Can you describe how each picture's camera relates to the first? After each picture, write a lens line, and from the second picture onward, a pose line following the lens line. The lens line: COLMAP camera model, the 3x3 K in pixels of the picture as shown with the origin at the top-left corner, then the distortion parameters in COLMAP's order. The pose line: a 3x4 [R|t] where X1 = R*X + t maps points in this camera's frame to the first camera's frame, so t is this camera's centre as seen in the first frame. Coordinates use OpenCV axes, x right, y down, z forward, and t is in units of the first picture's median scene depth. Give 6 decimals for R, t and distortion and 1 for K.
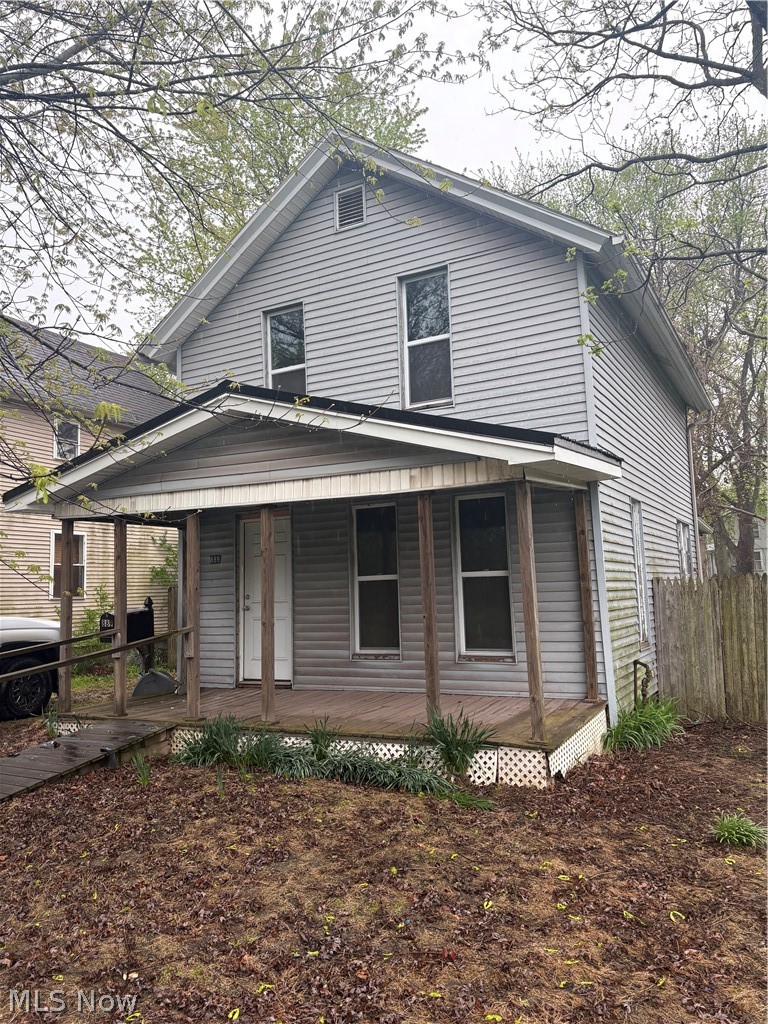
lens RADIAL K [[769.9, 0, 384.0], [0, 769.9, 512.0], [0, 0, 1]] dist [0.006282, -0.008603]
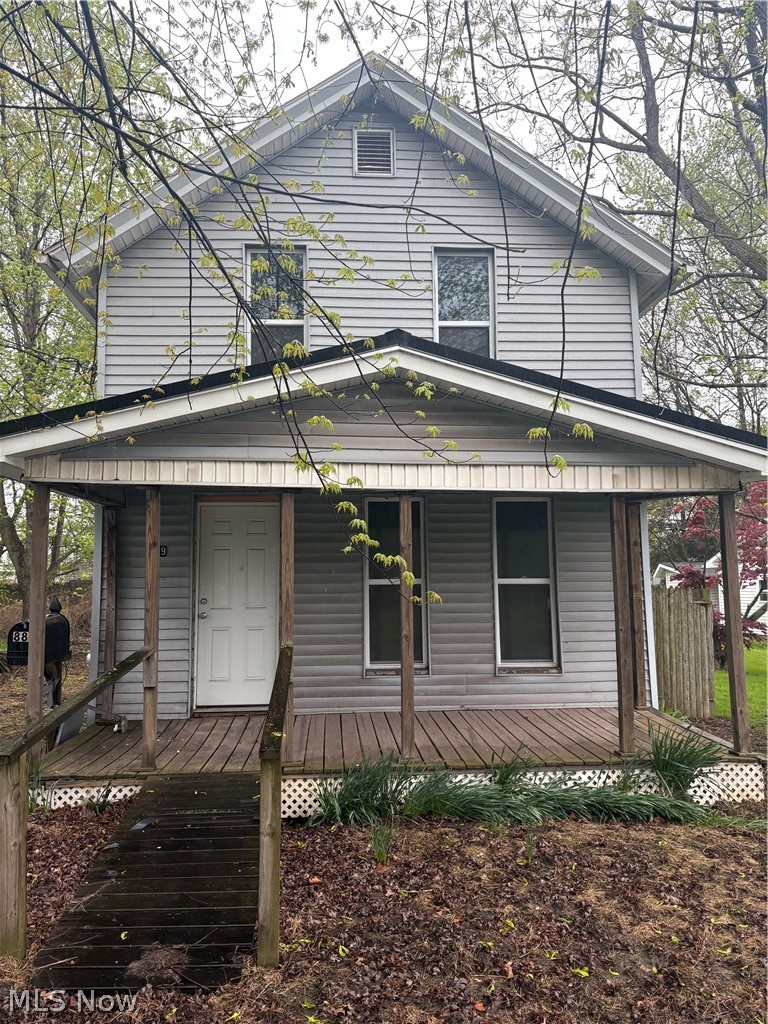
lens RADIAL K [[782.8, 0, 384.0], [0, 782.8, 512.0], [0, 0, 1]] dist [0.017445, 0.000825]
pose [[0.848362, 0.072664, 0.524406, -0.610887], [-0.071927, 0.997171, -0.021812, 0.033451], [-0.524508, -0.019215, 0.851189, 0.311010]]
